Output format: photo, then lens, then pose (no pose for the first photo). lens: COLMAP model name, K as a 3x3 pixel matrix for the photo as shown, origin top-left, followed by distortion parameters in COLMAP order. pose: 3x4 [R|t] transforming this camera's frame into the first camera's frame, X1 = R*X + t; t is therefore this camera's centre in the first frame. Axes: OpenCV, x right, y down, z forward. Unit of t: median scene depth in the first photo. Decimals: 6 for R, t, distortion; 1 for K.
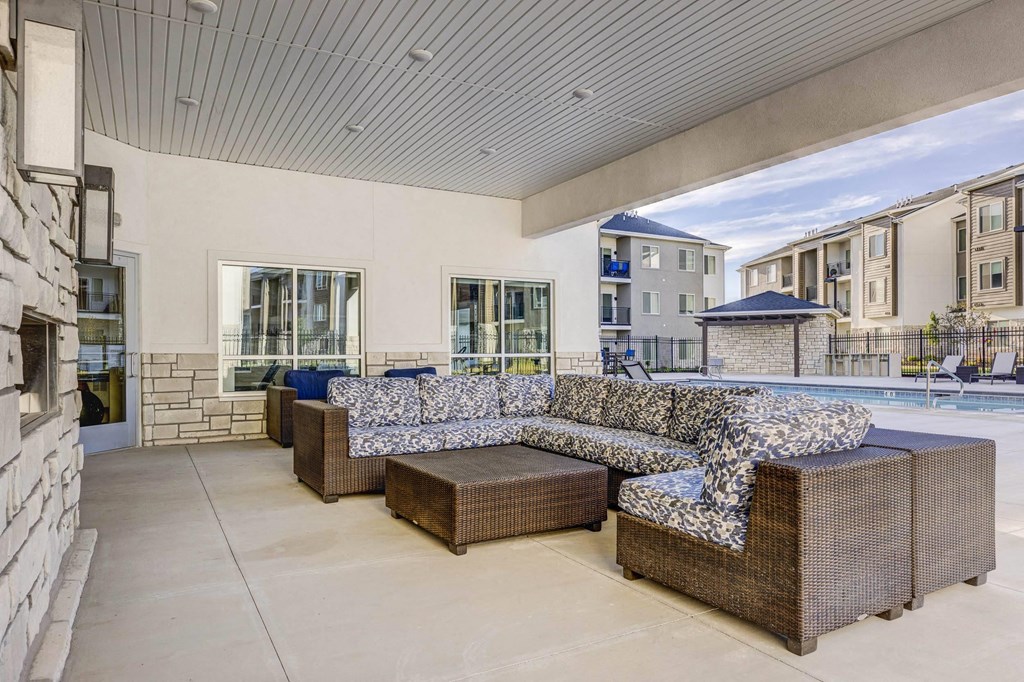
lens RADIAL K [[676.6, 0, 511.8], [0, 676.6, 345.2], [0, 0, 1]] dist [0.001263, 0.000267]
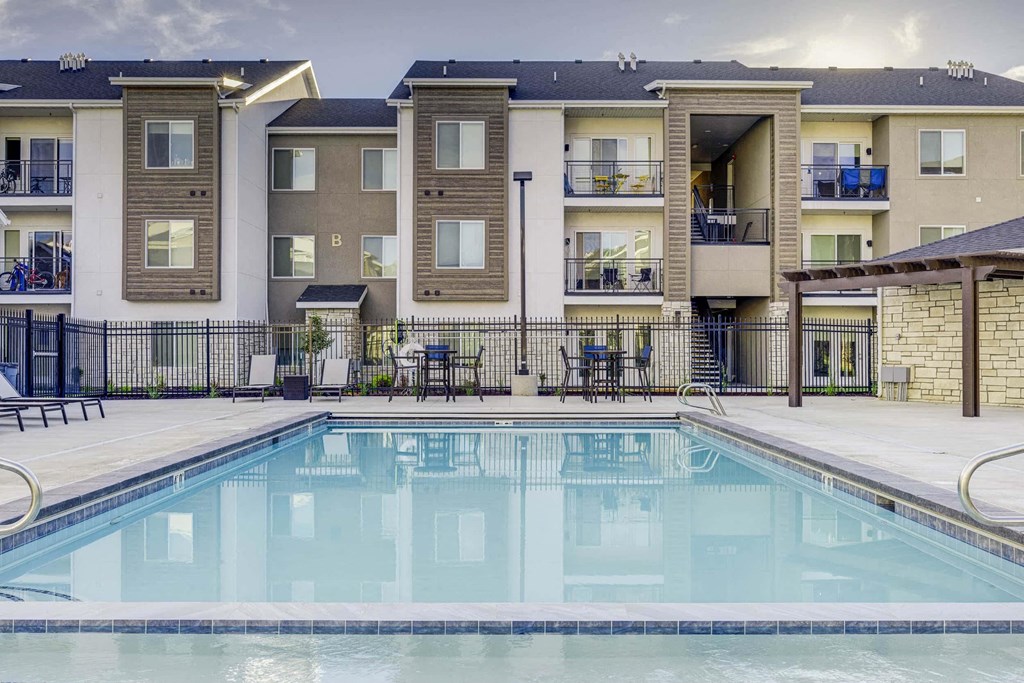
lens RADIAL K [[988.5, 0, 507.1], [0, 988.5, 346.9], [0, 0, 1]] dist [-0.005671, 0.000000]
pose [[0.866587, 0.003672, -0.499012, 0.289589], [0.000992, 0.999958, 0.009081, 0.000790], [0.499025, -0.008365, 0.866547, 0.236629]]
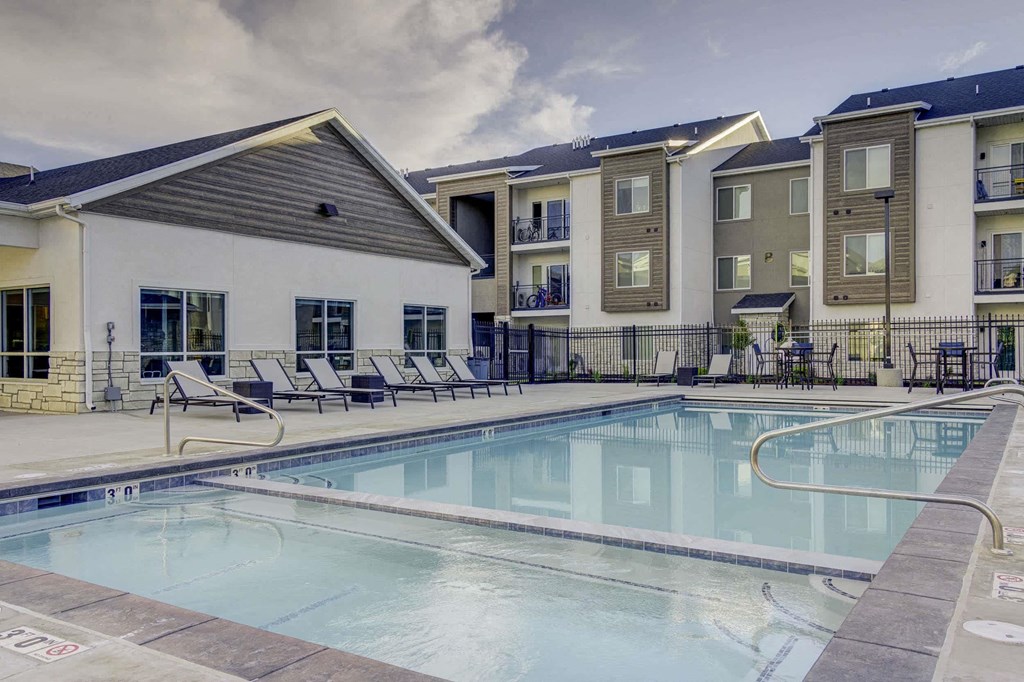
lens RADIAL K [[794.4, 0, 506.2], [0, 794.4, 349.7], [0, 0, 1]] dist [0.032335, -0.015210]
pose [[0.452712, 0.005091, -0.891642, 0.357440], [0.012844, 0.999843, 0.012231, 0.000278], [0.891564, -0.016989, 0.452575, 0.268681]]
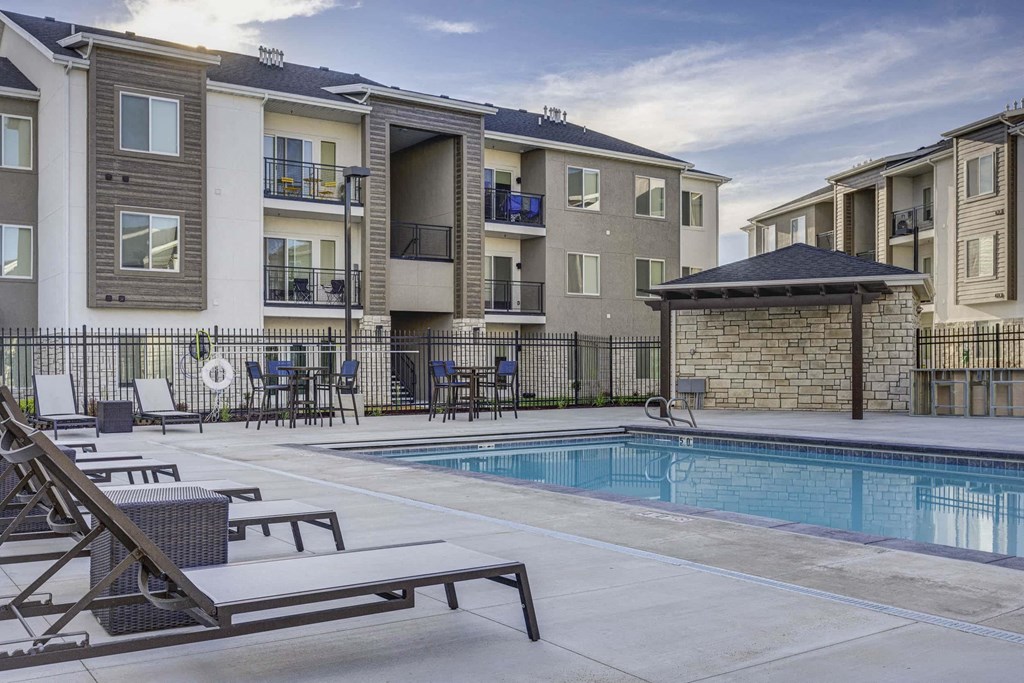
lens RADIAL K [[988.5, 0, 515.4], [0, 988.5, 360.4], [0, 0, 1]] dist [-0.005671, 0.000000]
pose [[0.995853, -0.000479, 0.090976, 0.080044], [-0.000069, 0.999982, 0.006024, 0.001668], [-0.090977, -0.006005, 0.995835, 0.219869]]
